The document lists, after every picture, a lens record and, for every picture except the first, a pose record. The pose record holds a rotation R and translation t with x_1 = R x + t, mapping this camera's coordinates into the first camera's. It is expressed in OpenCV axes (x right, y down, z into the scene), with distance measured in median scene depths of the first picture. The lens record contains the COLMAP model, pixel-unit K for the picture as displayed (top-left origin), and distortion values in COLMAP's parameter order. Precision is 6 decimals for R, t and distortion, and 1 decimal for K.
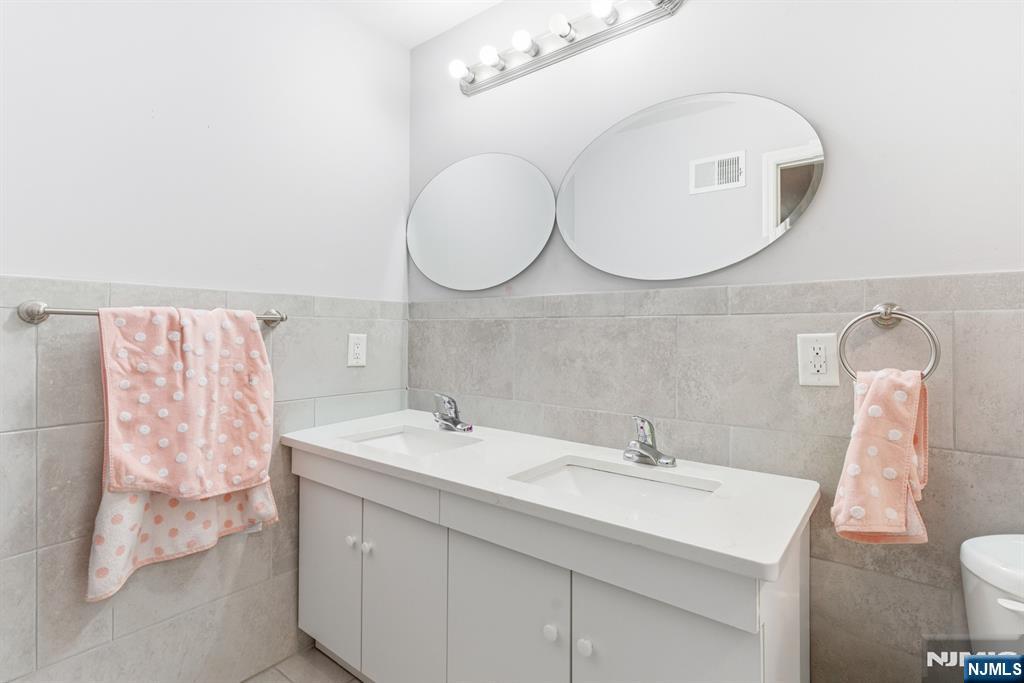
lens RADIAL K [[497.0, 0, 511.8], [0, 497.0, 333.1], [0, 0, 1]] dist [-0.001837, -0.000576]
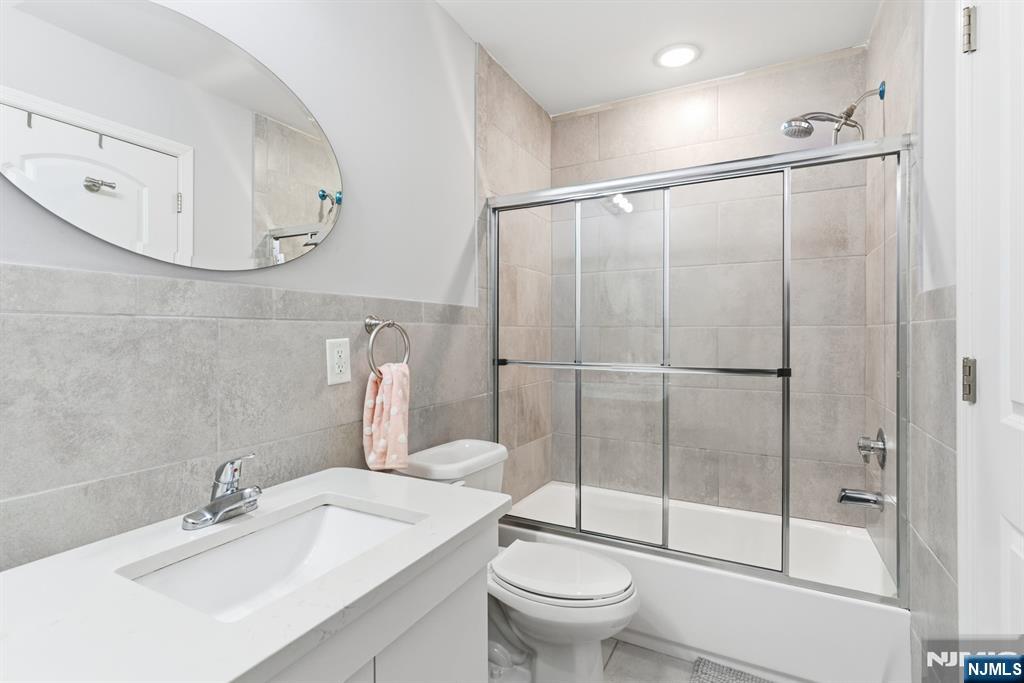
lens RADIAL K [[497.0, 0, 511.1], [0, 497.0, 338.6], [0, 0, 1]] dist [-0.001837, -0.000576]
pose [[-0.189601, -0.013604, 0.981767, -0.520370], [0.005596, 0.999873, 0.014935, -0.012647], [-0.981845, 0.008325, -0.189501, 0.713993]]
